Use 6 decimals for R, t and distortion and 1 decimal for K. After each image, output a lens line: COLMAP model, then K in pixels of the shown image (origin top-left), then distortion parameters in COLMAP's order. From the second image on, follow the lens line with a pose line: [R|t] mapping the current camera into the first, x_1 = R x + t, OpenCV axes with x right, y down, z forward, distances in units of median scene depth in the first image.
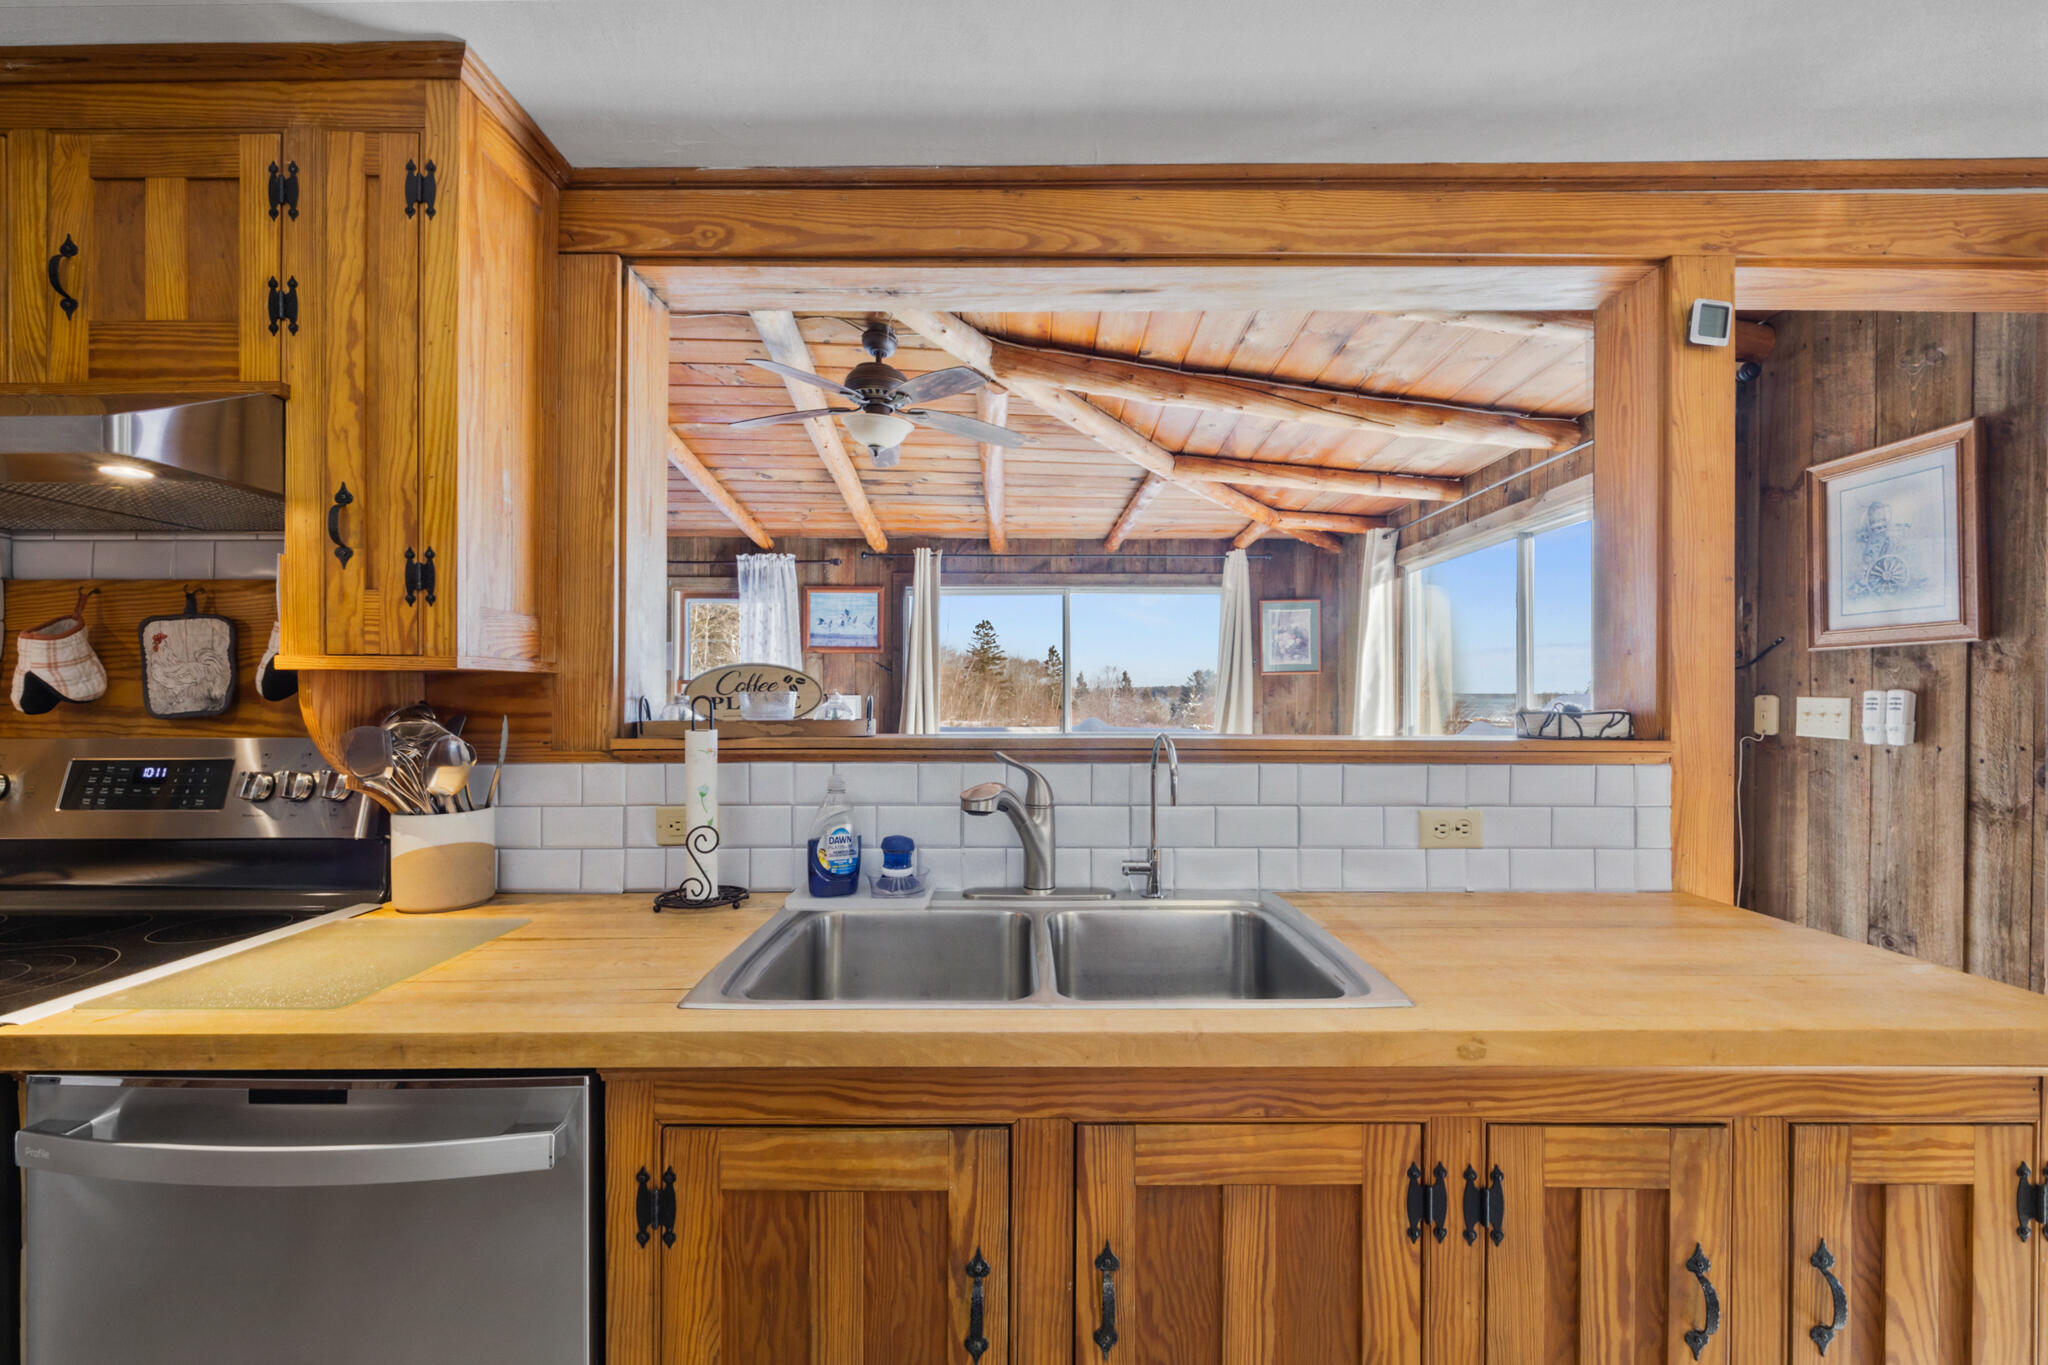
lens RADIAL K [[840.1, 0, 1048.2], [0, 840.1, 696.8], [0, 0, 1]] dist [-0.001074, -0.000210]
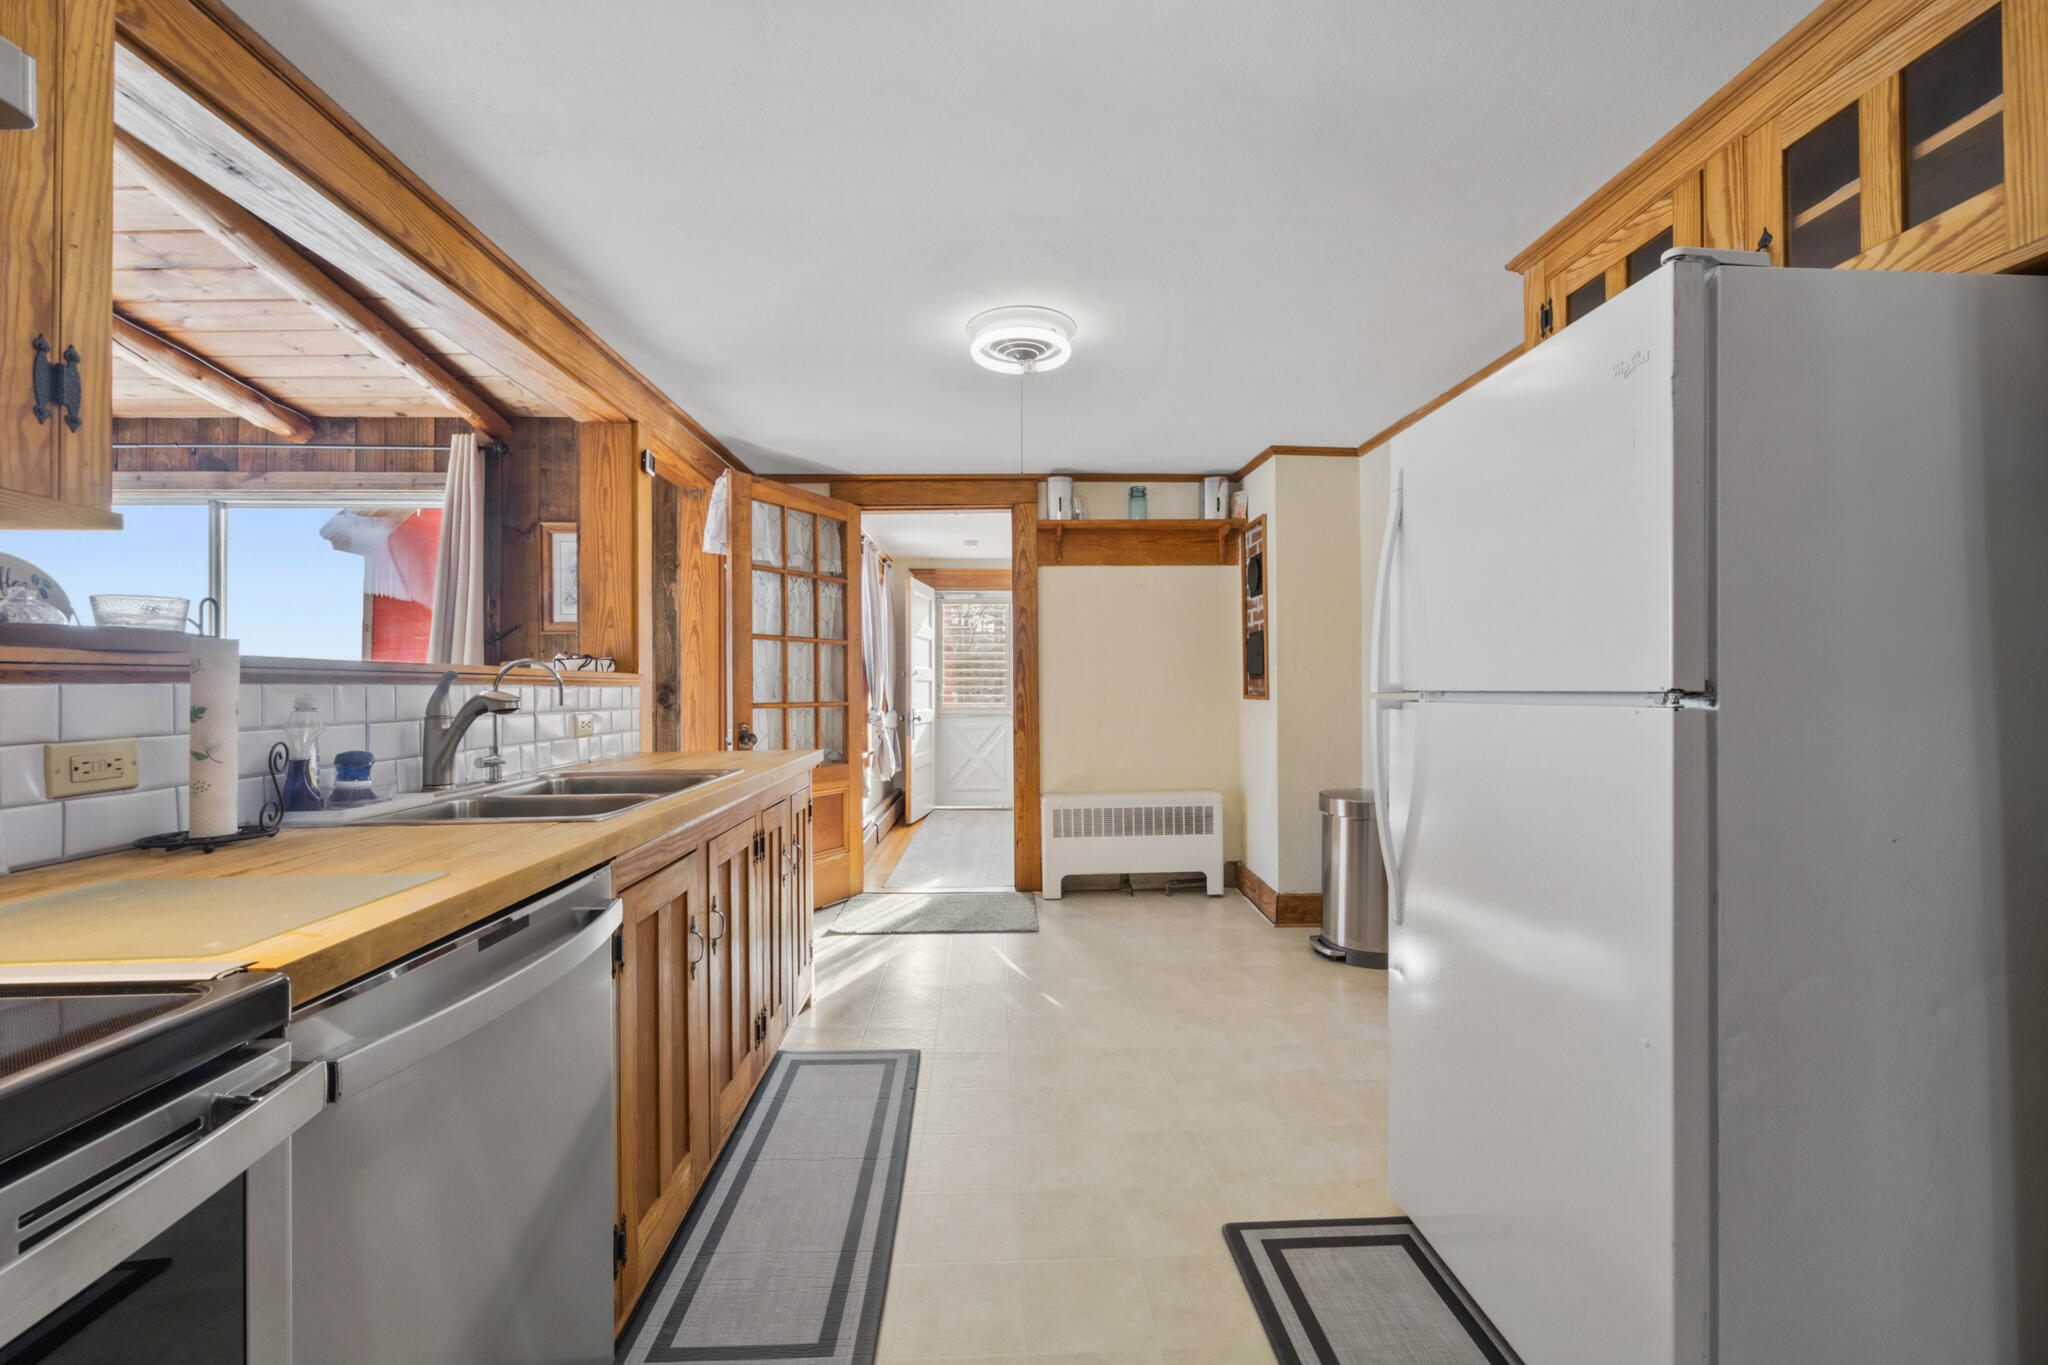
lens RADIAL K [[840.1, 0, 1048.2], [0, 840.1, 696.8], [0, 0, 1]] dist [-0.001074, -0.000210]
pose [[-0.076683, -0.011785, 0.996986, -0.980744], [0.013643, 0.999824, 0.012868, 0.074137], [-0.996962, 0.014589, -0.076509, 0.168564]]
